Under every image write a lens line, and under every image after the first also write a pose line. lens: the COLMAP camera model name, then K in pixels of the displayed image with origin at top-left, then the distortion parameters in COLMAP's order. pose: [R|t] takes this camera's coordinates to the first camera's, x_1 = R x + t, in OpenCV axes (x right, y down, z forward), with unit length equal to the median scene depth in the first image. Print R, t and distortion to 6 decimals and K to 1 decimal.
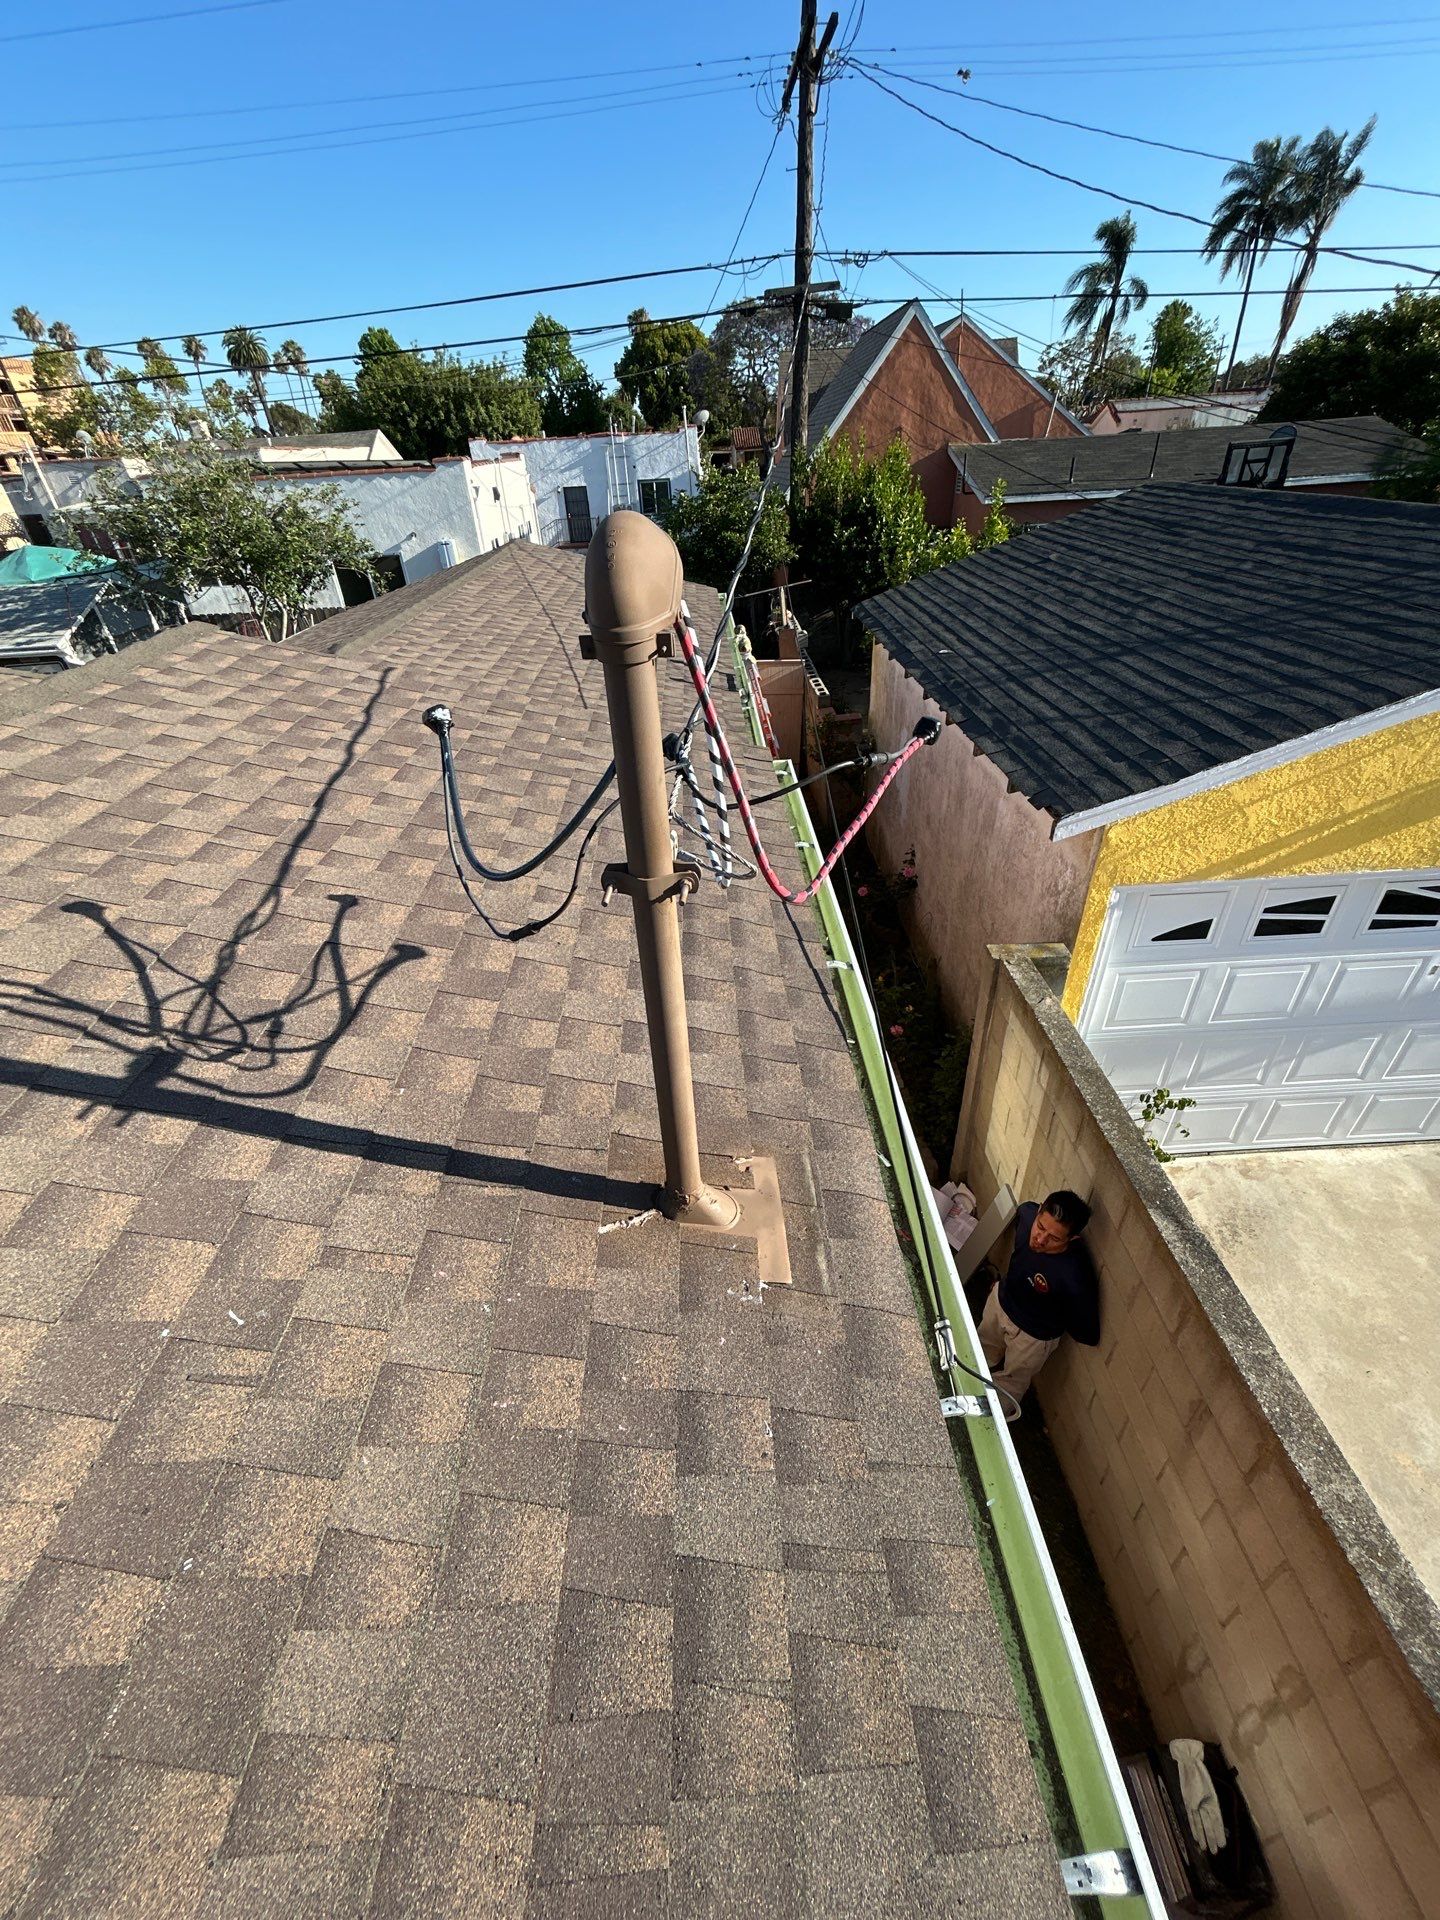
lens RADIAL K [[767.8, 0, 736.4], [0, 767.8, 941.3], [0, 0, 1]] dist [-0.000270, -0.000411]
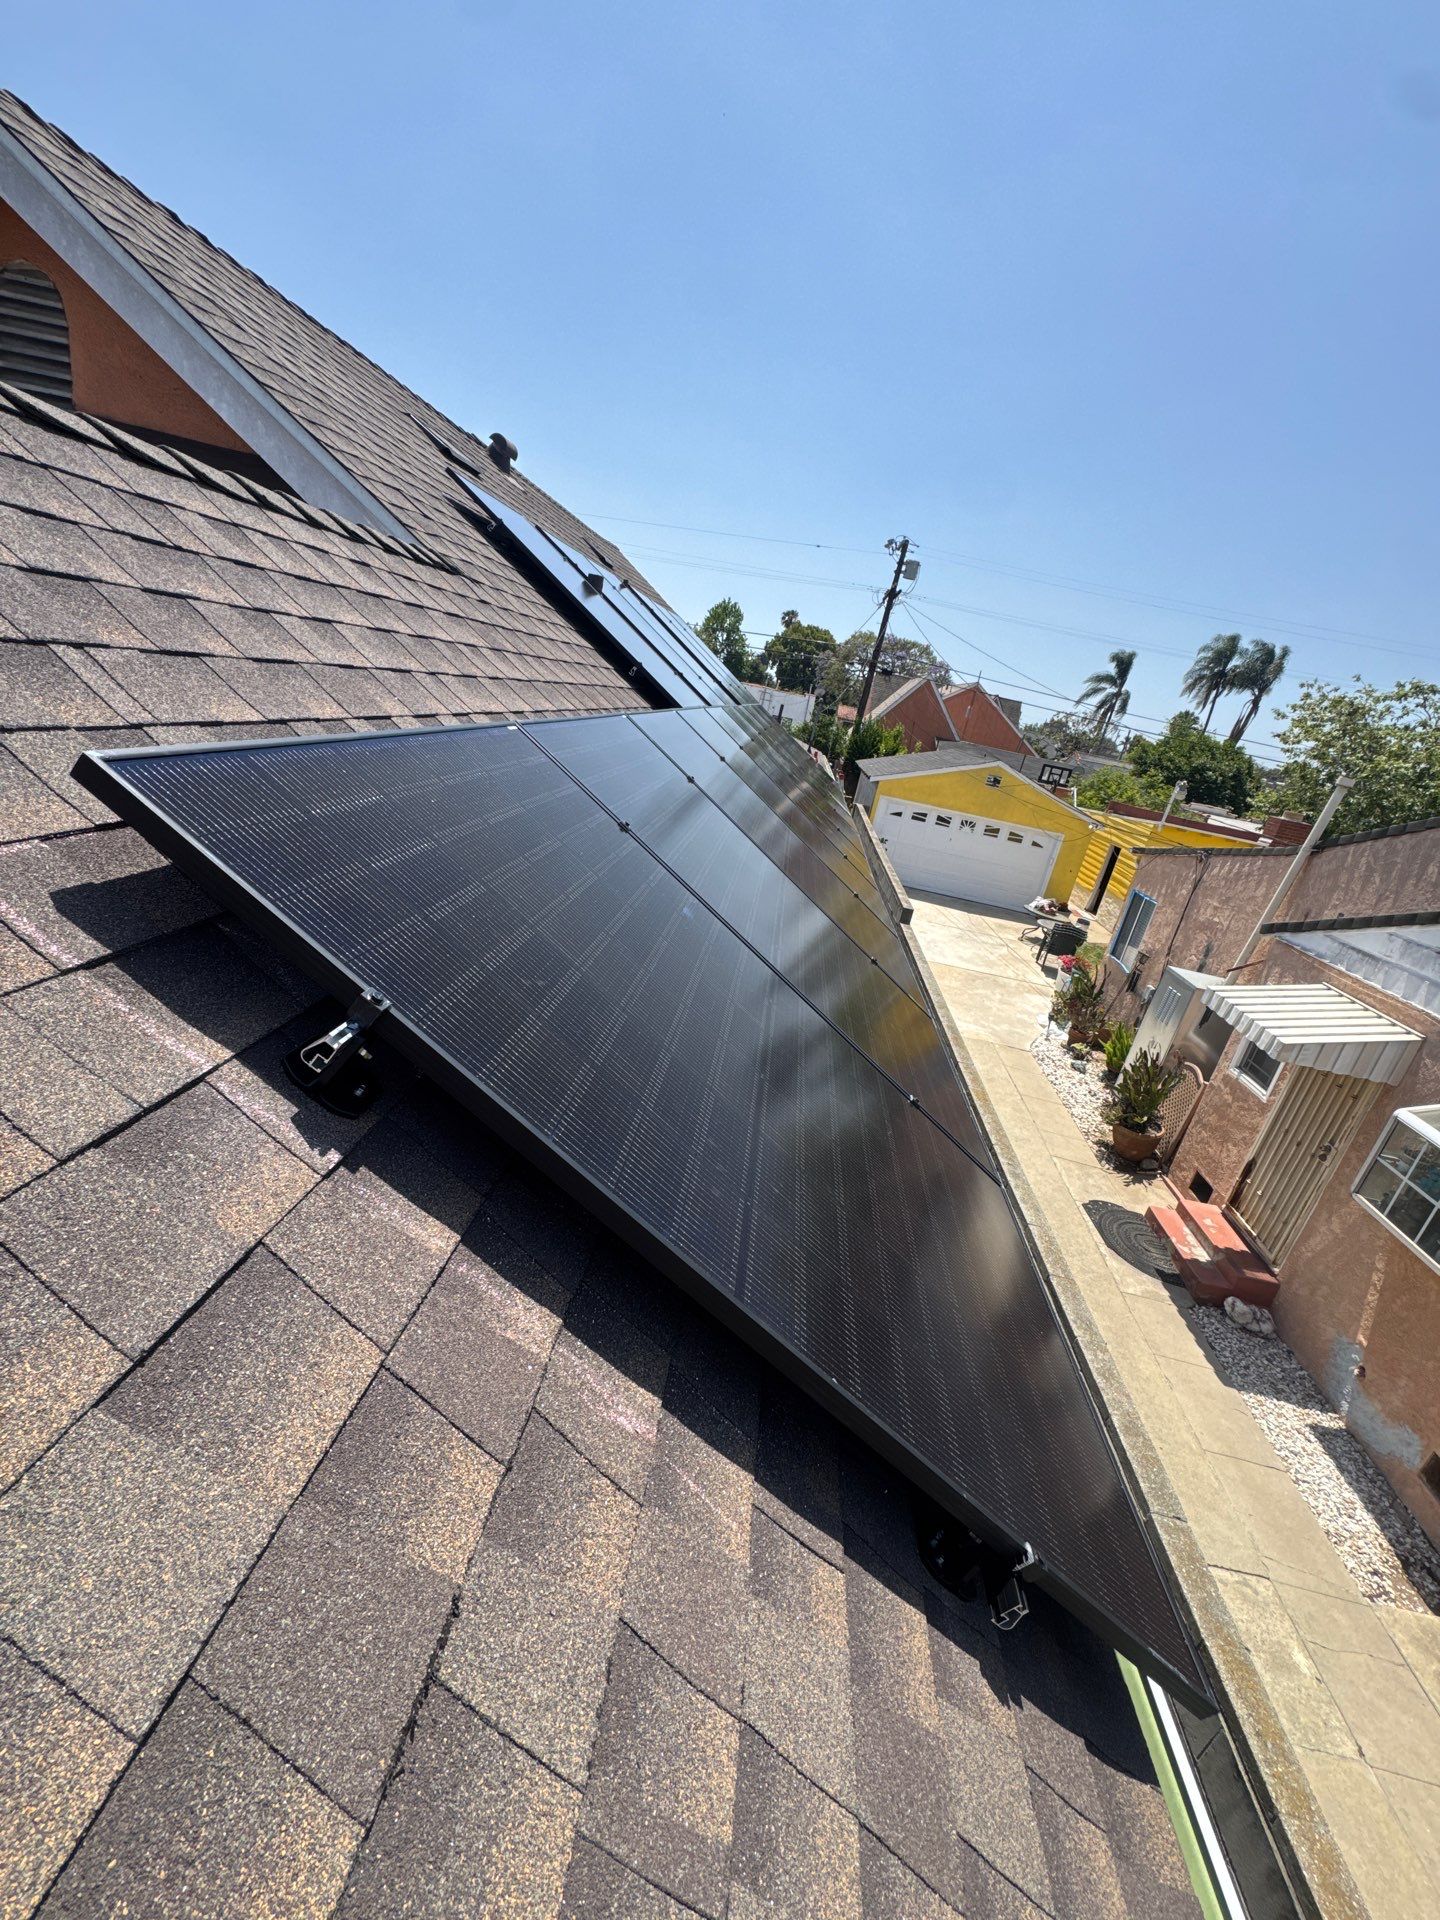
lens RADIAL K [[767.8, 0, 725.6], [0, 767.8, 957.5], [0, 0, 1]] dist [-0.000270, -0.000411]
pose [[0.958245, 0.280005, -0.058000, 0.008797], [-0.285559, 0.926455, -0.245230, 0.205221], [-0.014931, 0.251553, 0.967728, -0.301505]]
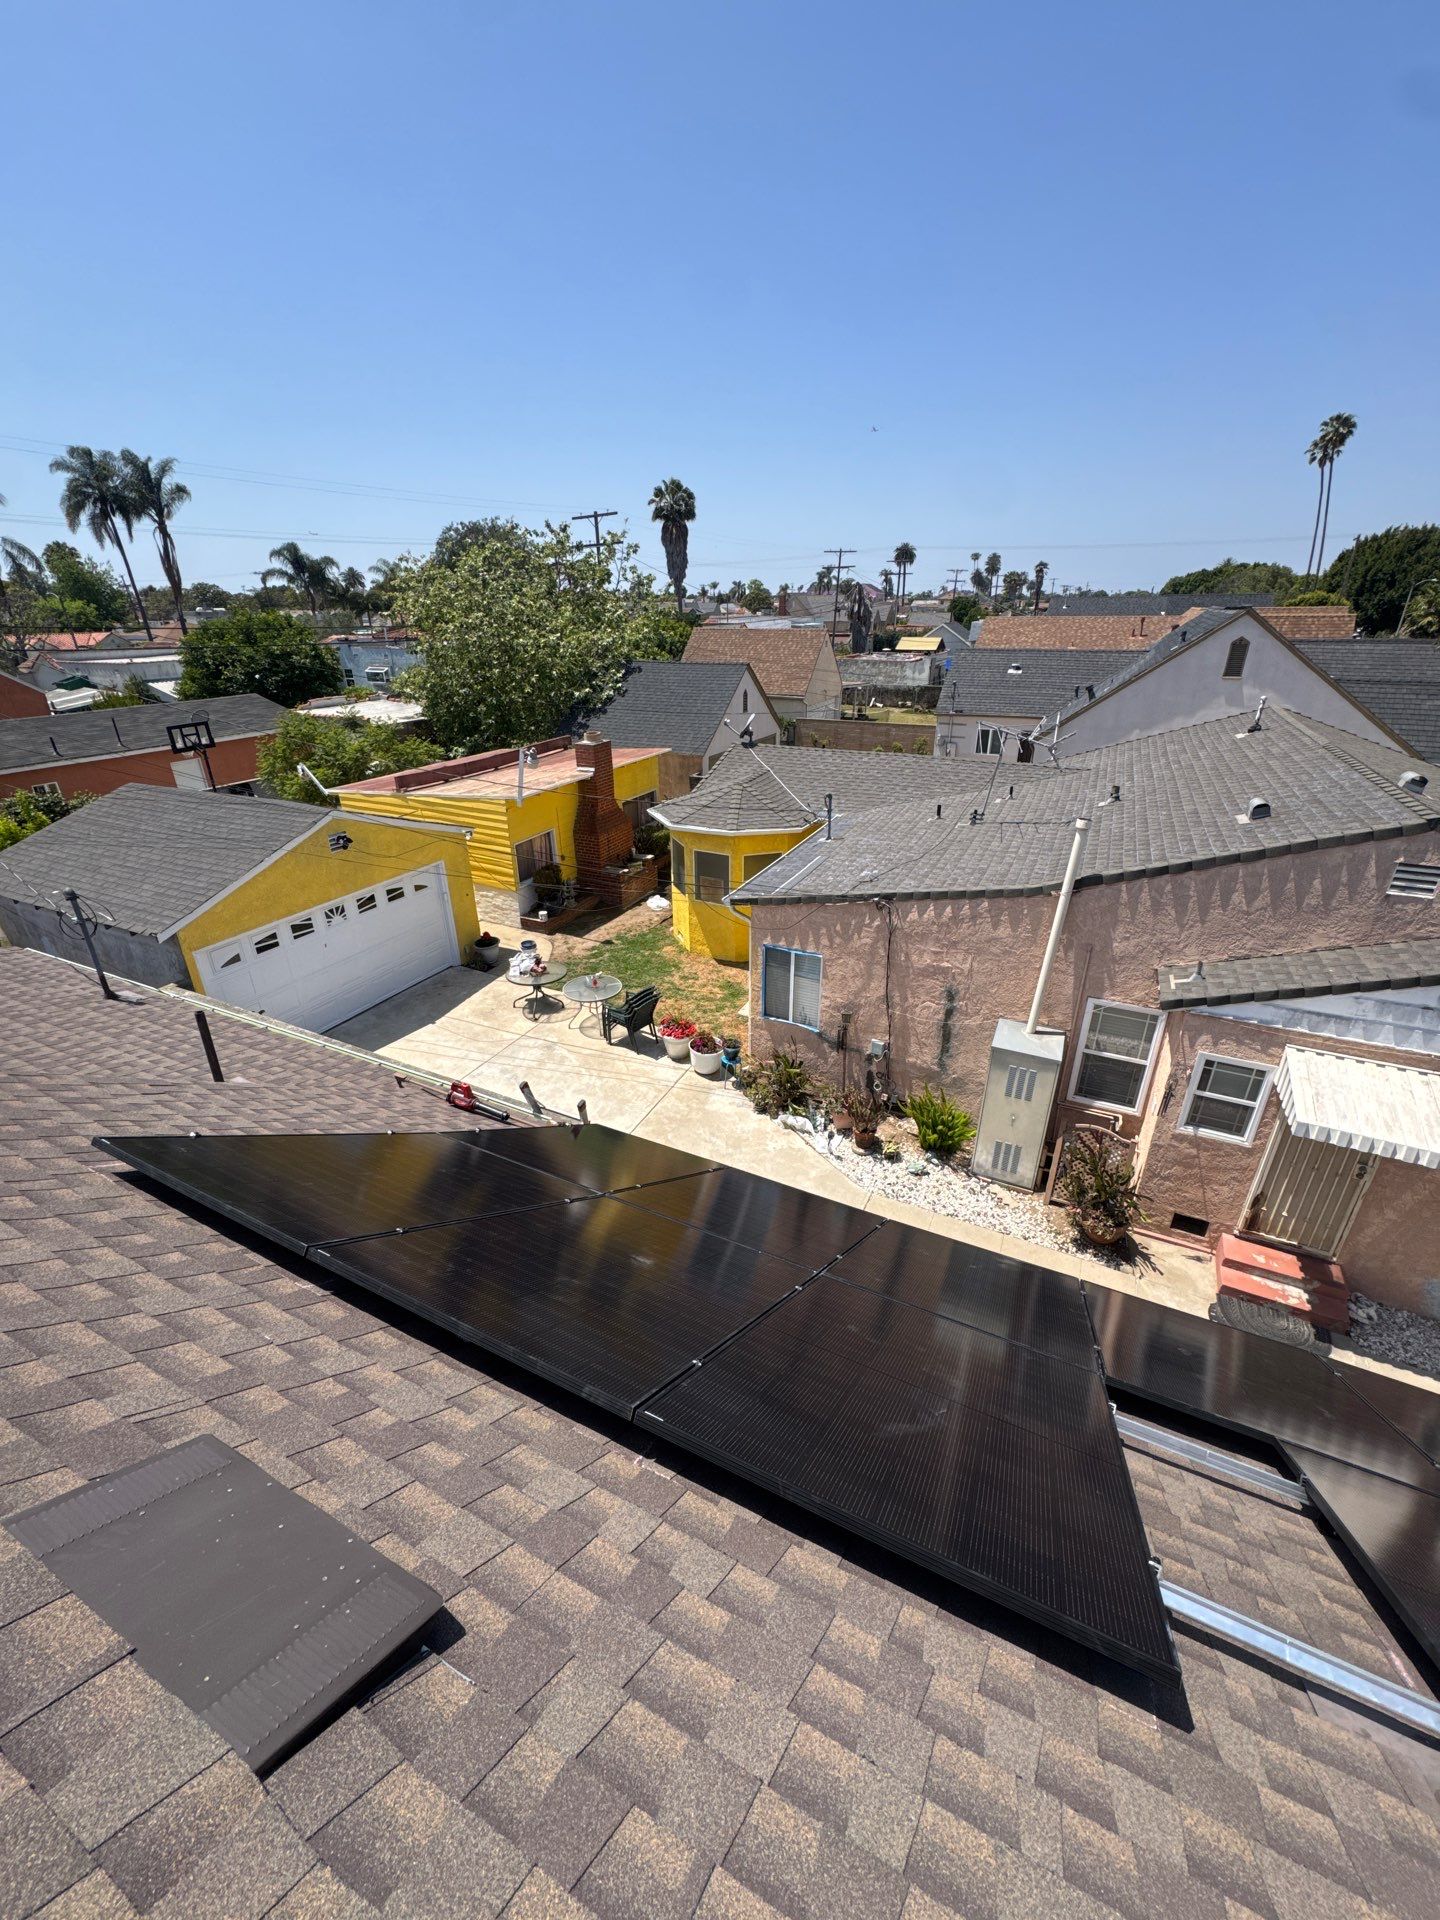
lens RADIAL K [[767.8, 0, 714.5], [0, 767.8, 955.0], [0, 0, 1]] dist [-0.000270, -0.000411]
pose [[0.482621, -0.323701, 0.813815, -0.072226], [0.471219, 0.879213, 0.070264, 0.053044], [-0.738261, 0.349574, 0.576861, -0.166905]]
